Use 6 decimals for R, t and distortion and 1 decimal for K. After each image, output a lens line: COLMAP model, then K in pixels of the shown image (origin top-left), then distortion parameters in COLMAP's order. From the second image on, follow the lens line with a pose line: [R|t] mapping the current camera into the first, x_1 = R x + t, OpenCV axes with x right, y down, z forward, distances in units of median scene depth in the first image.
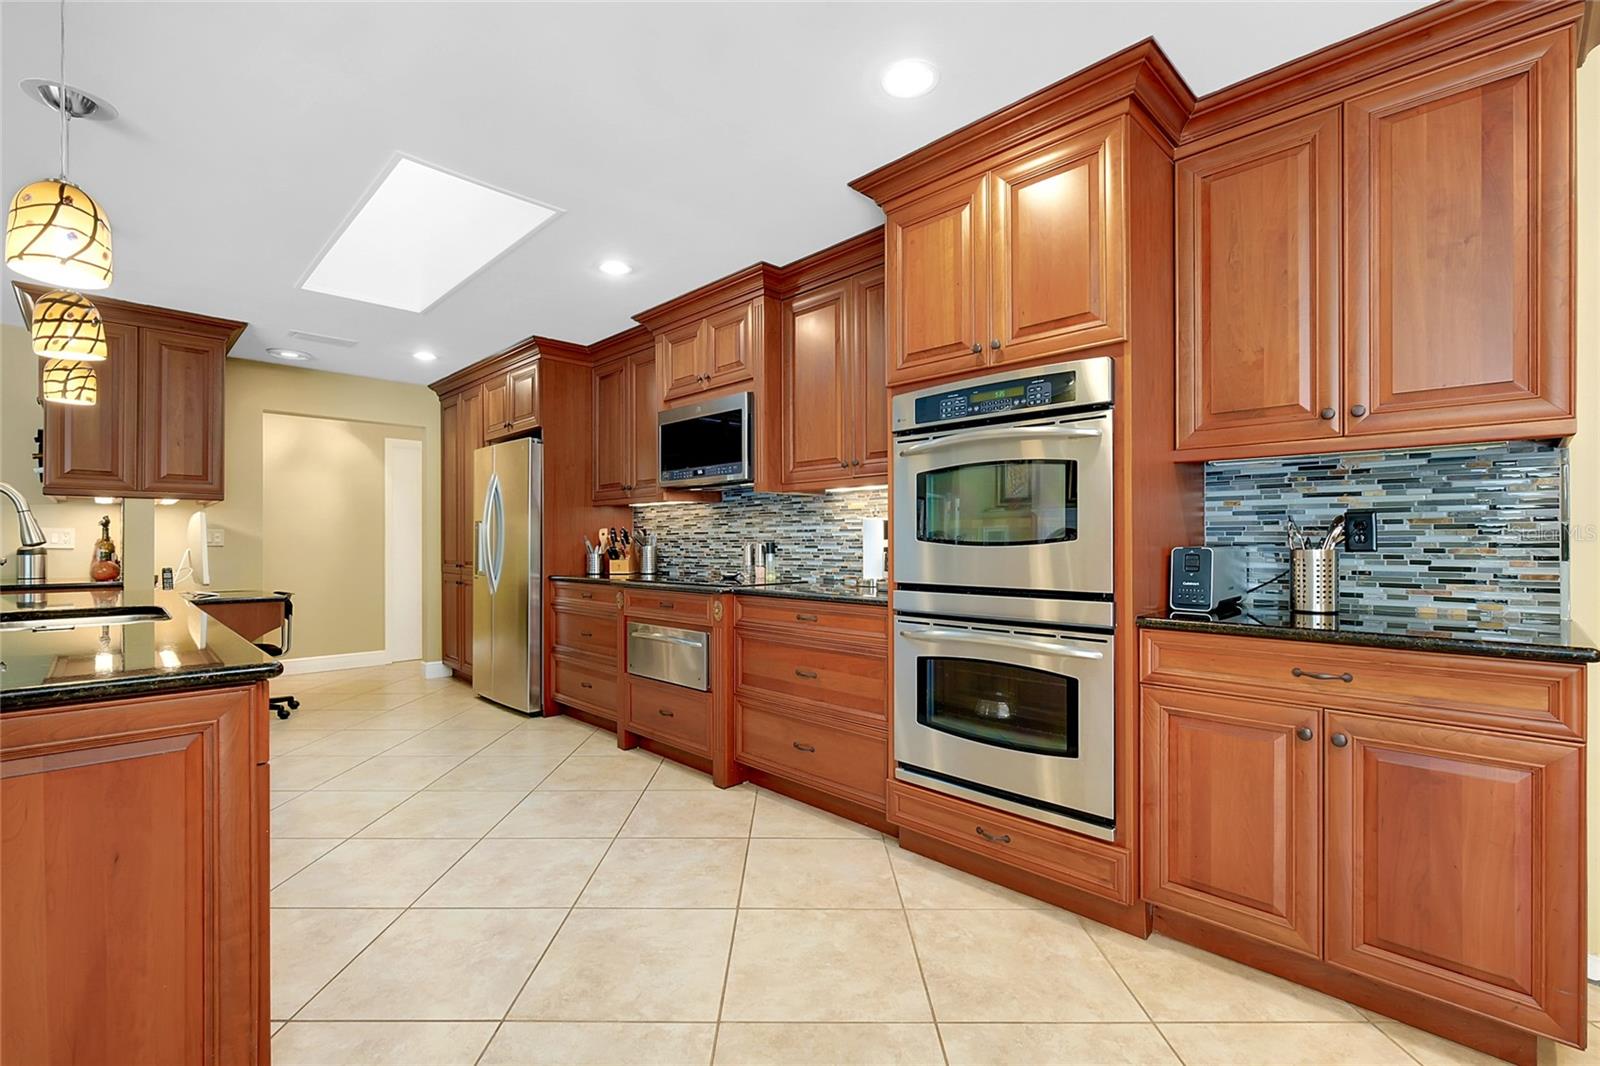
lens RADIAL K [[700.3, 0, 794.8], [0, 700.3, 540.0], [0, 0, 1]] dist [-0.005821, 0.001188]
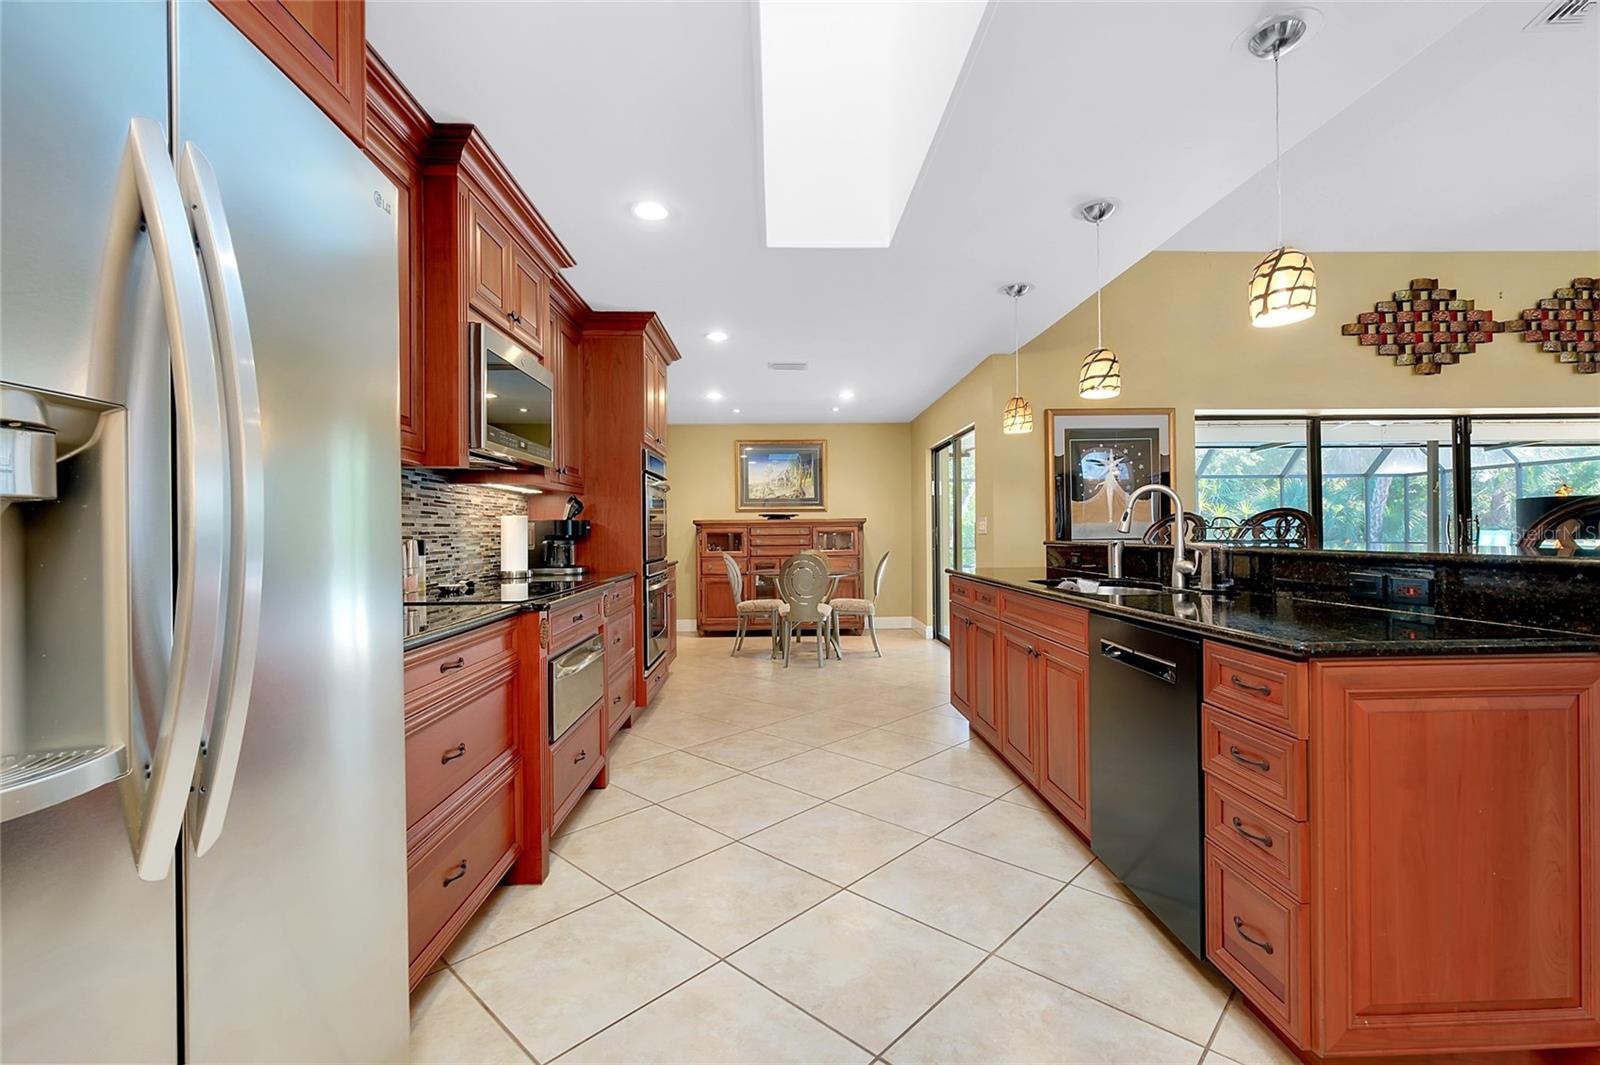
lens RADIAL K [[700.3, 0, 790.3], [0, 700.3, 530.2], [0, 0, 1]] dist [-0.005821, 0.001188]
pose [[-0.724739, 0.011909, 0.688921, -0.859638], [0.010622, 0.999925, -0.006110, 0.002350], [-0.688942, 0.002890, -0.724811, 1.347766]]
